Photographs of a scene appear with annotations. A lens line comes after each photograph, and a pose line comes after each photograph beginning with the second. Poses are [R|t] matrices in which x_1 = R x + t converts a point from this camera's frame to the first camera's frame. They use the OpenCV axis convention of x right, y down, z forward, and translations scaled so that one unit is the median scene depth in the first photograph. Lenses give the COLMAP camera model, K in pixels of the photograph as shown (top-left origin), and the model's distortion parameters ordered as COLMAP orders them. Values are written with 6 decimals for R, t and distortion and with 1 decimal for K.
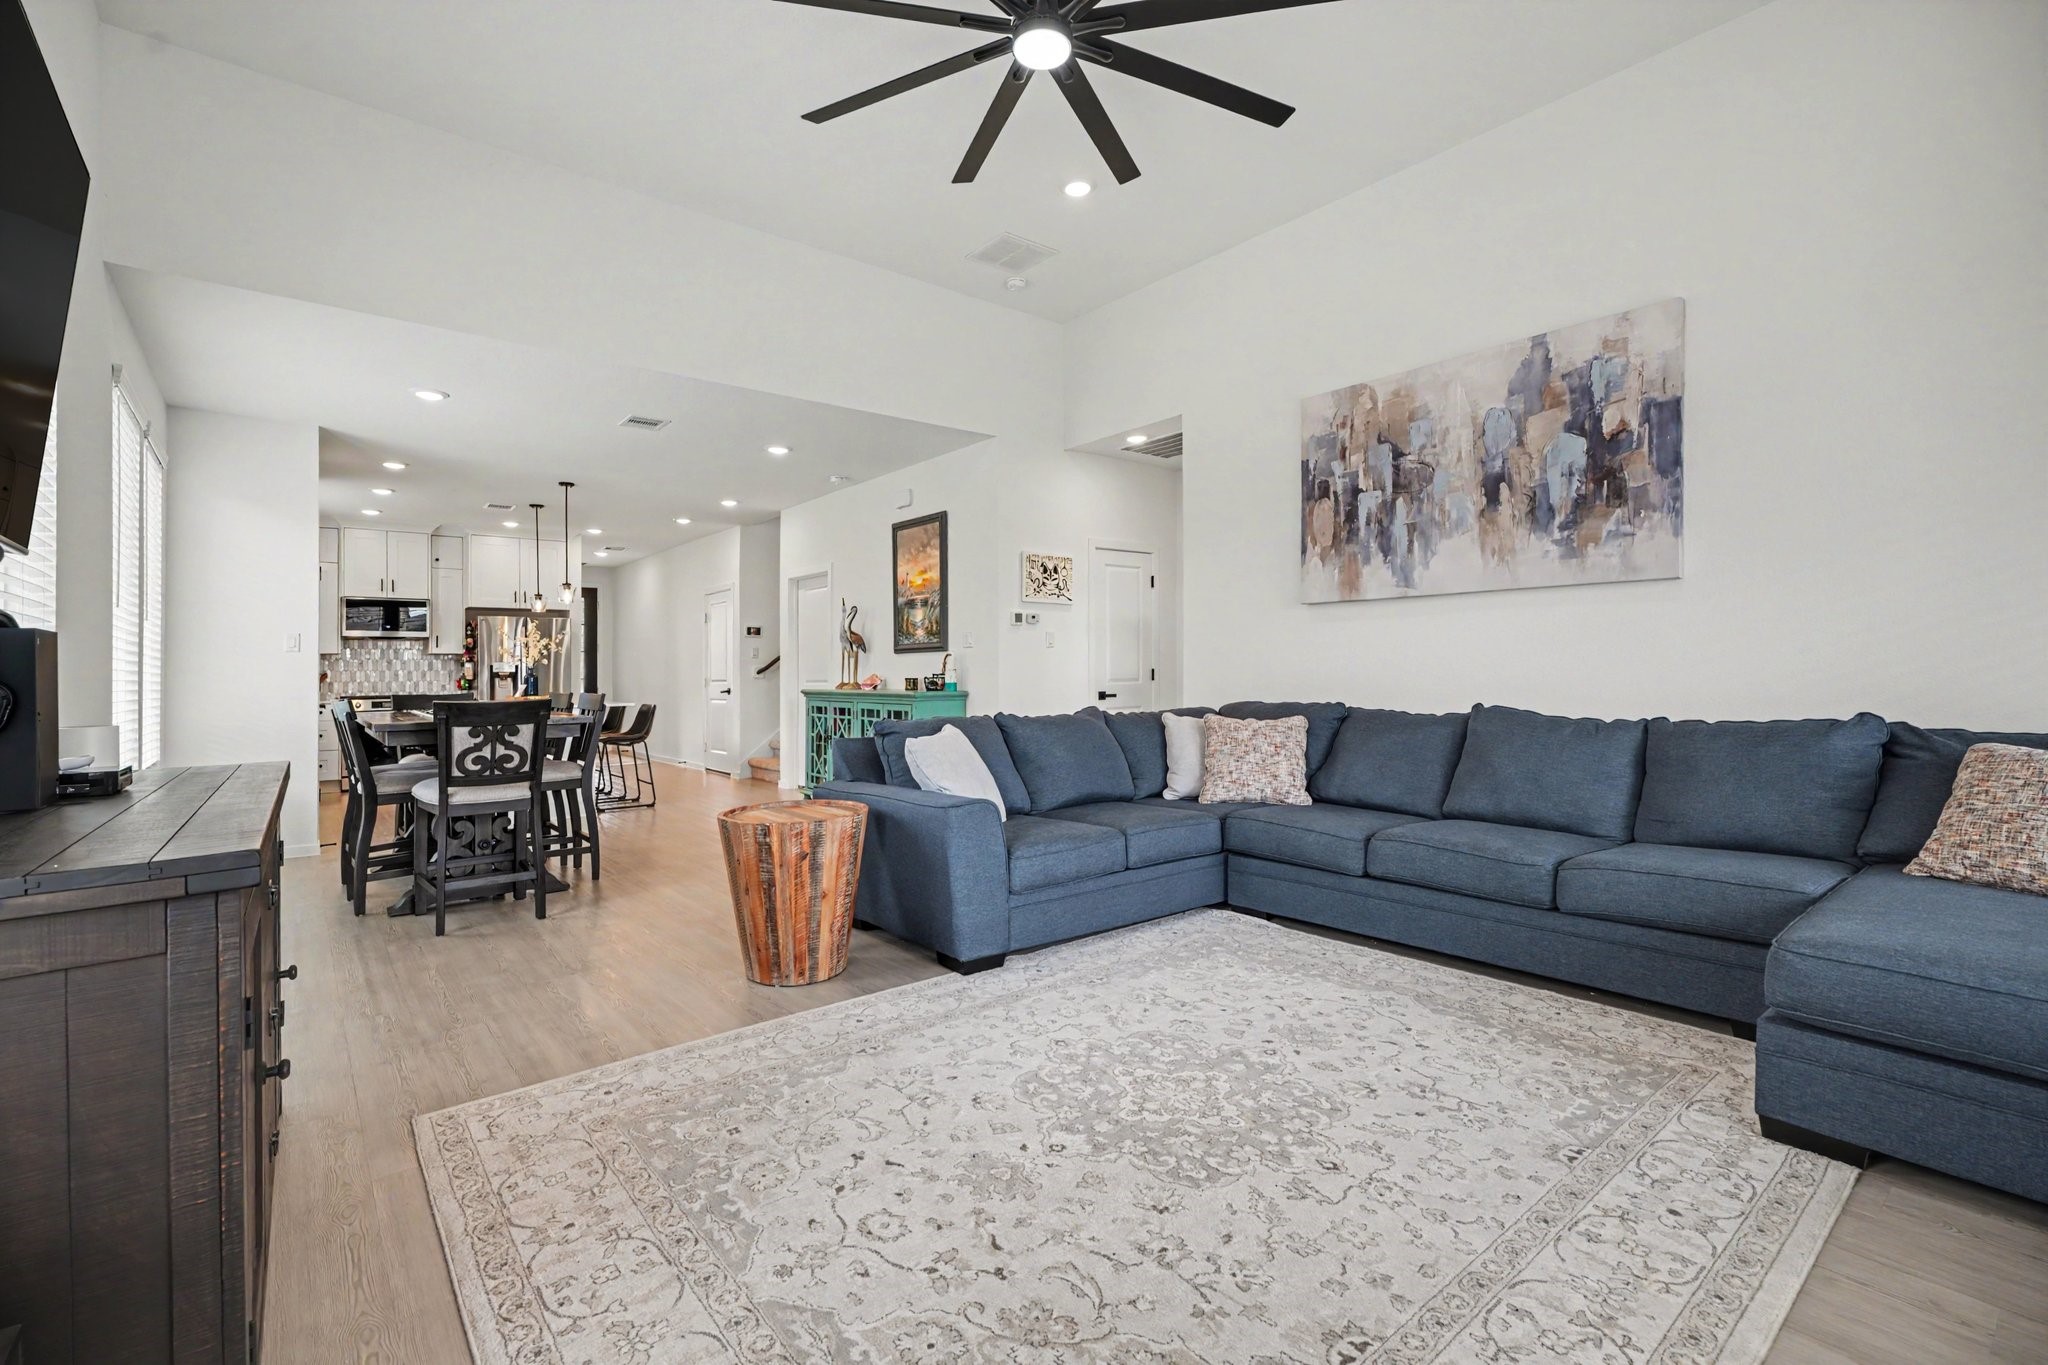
lens RADIAL K [[906.4, 0, 1019.3], [0, 906.4, 663.3], [0, 0, 1]] dist [-0.002318, 0.000540]
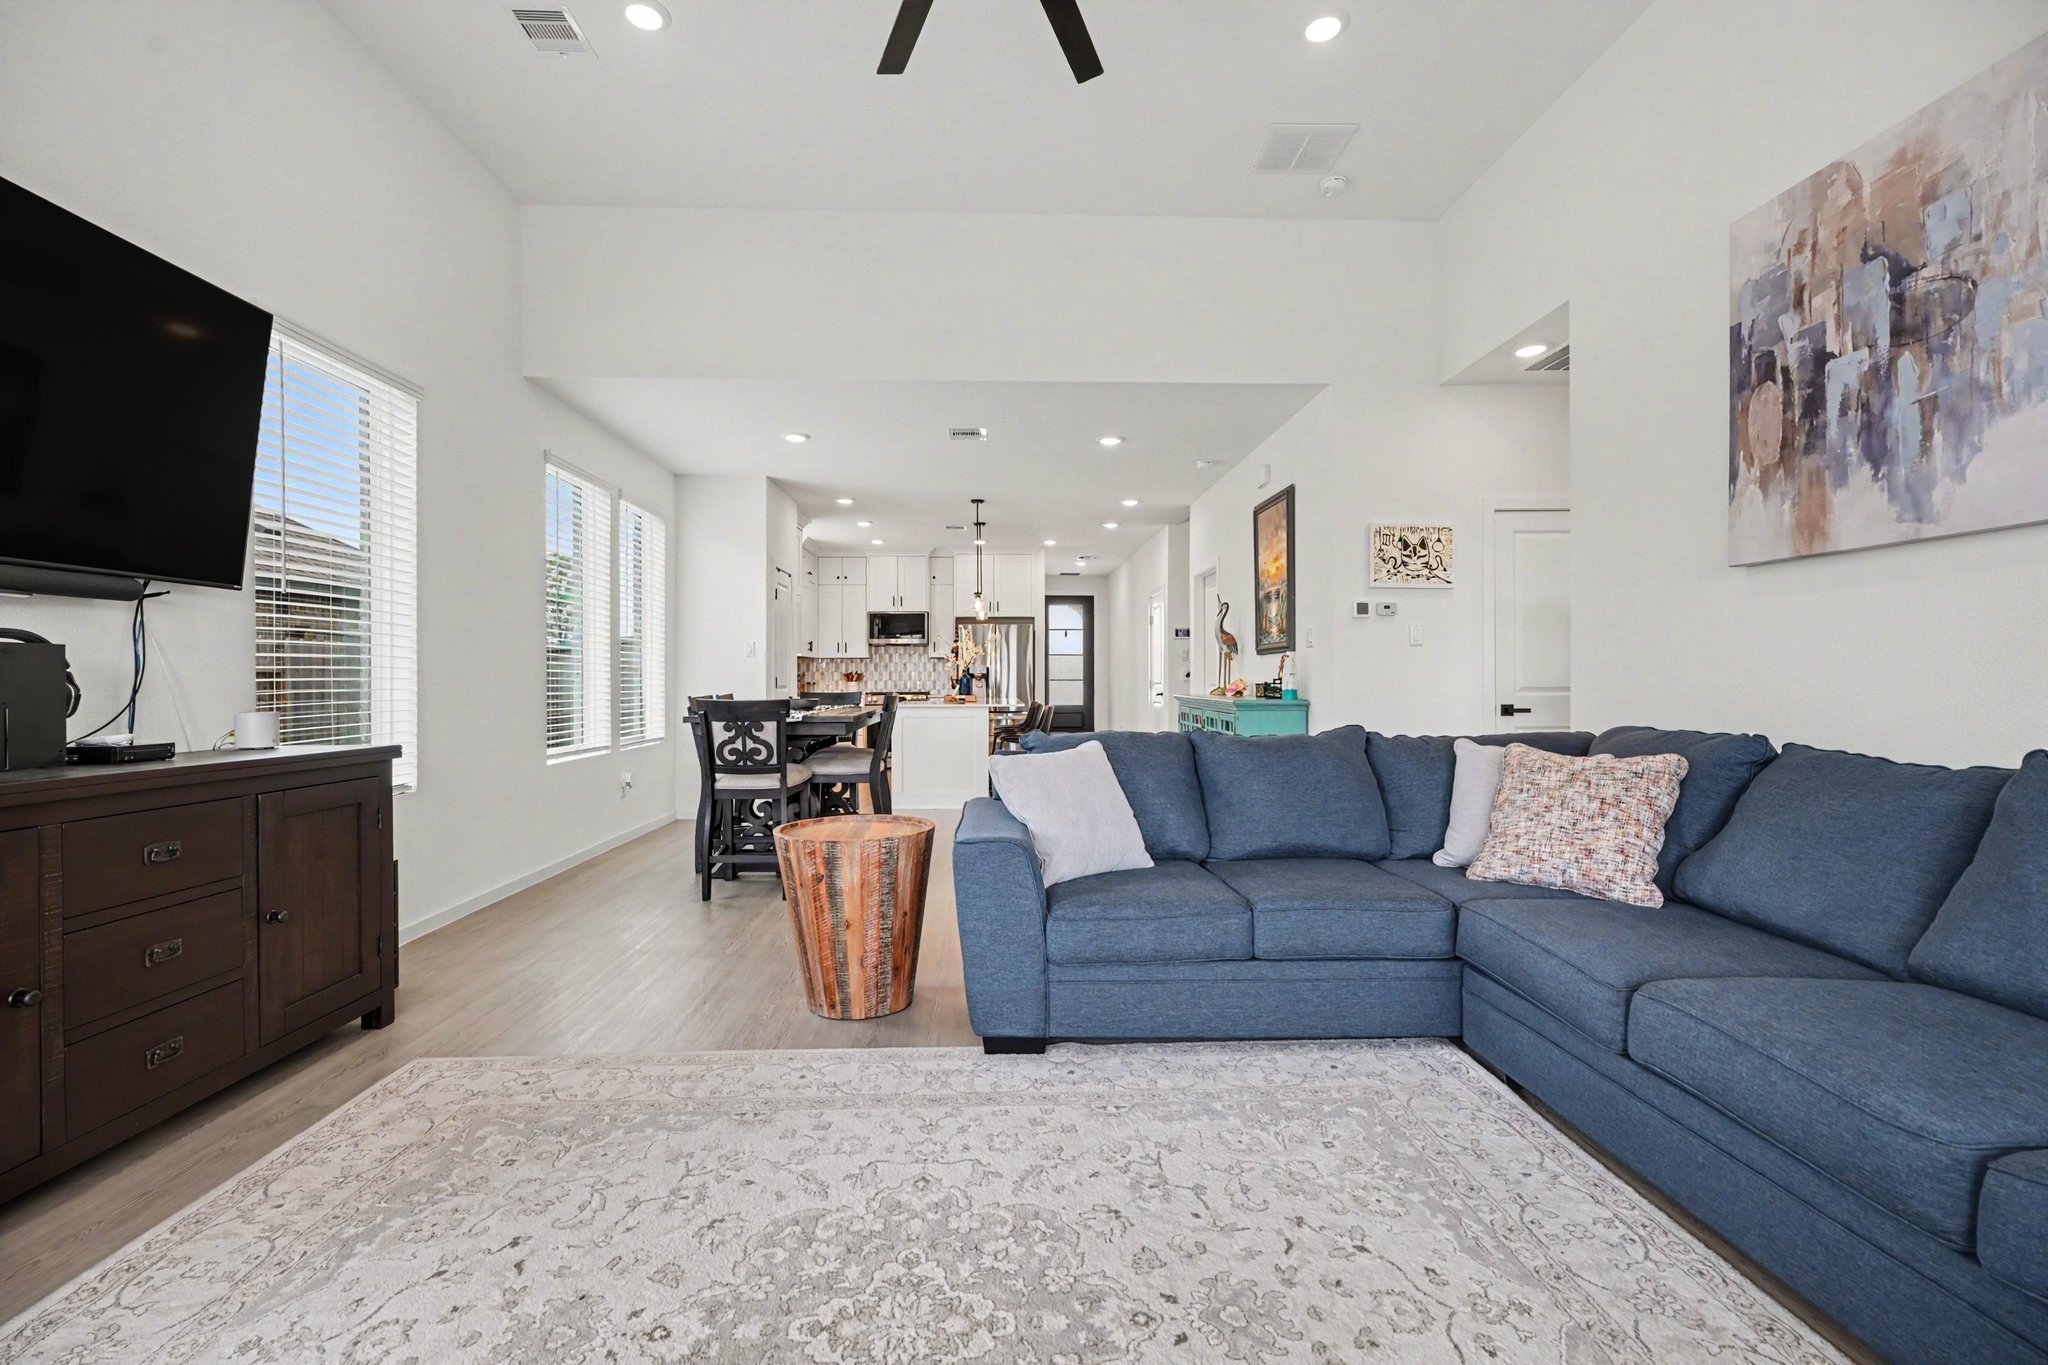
lens RADIAL K [[906.4, 0, 1019.3], [0, 906.4, 663.3], [0, 0, 1]] dist [-0.002318, 0.000540]
pose [[0.802559, -0.001853, -0.596570, 0.320284], [-0.000190, 0.999994, -0.003362, 0.000301], [0.596573, 0.002812, 0.802554, 0.266928]]
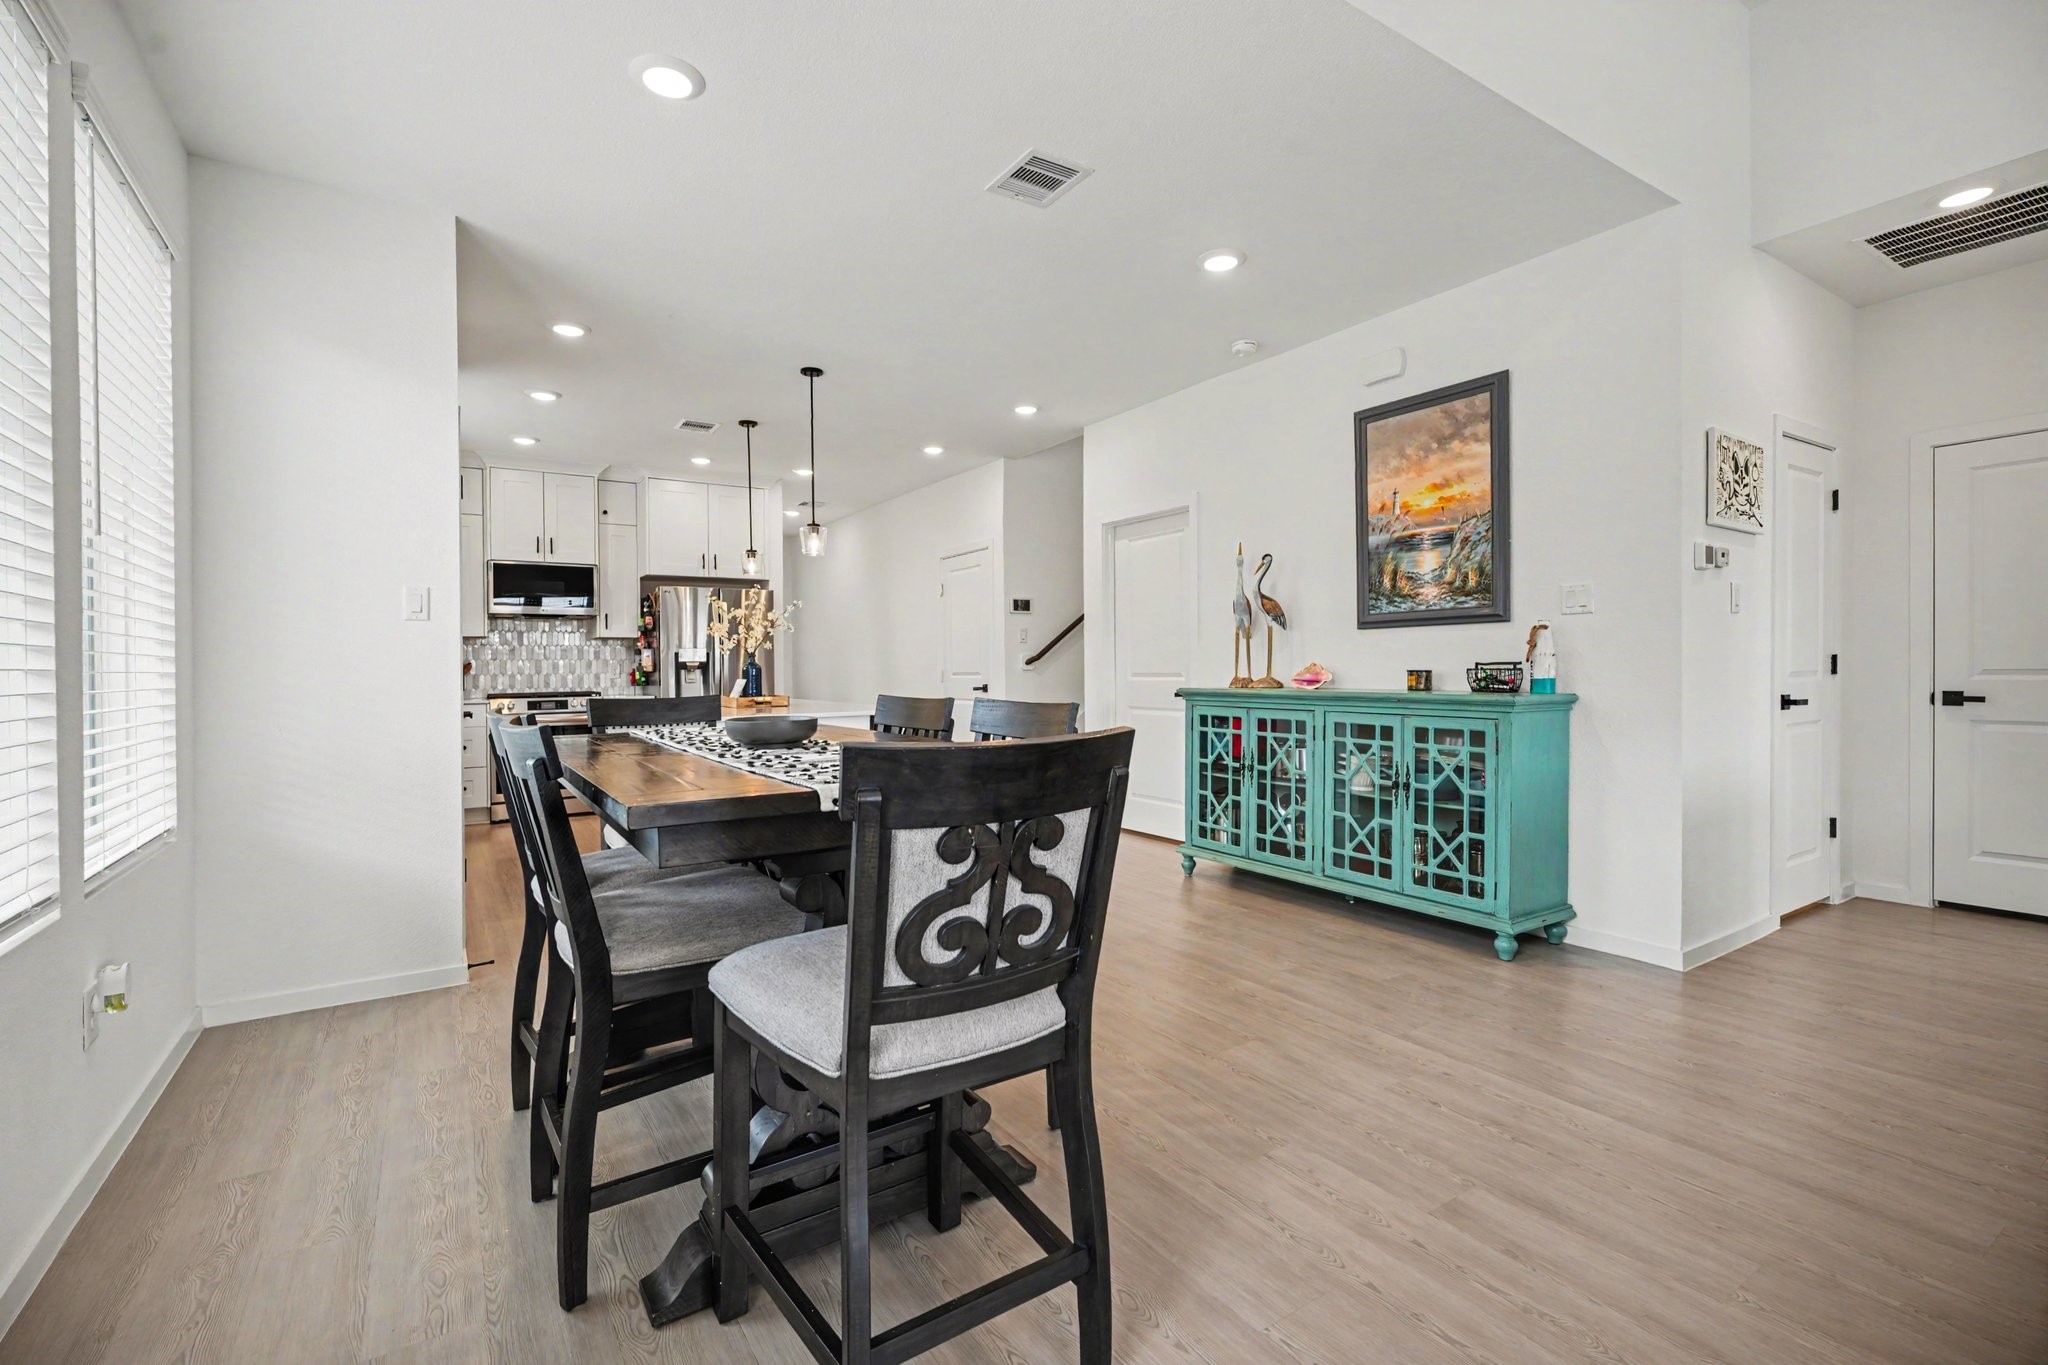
lens RADIAL K [[911.0, 0, 1024.4], [0, 911.0, 669.2], [0, 0, 1]] dist [-0.001961, 0.000060]
pose [[0.994720, 0.001242, -0.102618, -0.476374], [0.000164, 0.999906, 0.013692, 0.012127], [0.102626, -0.013637, 0.994627, 0.612163]]
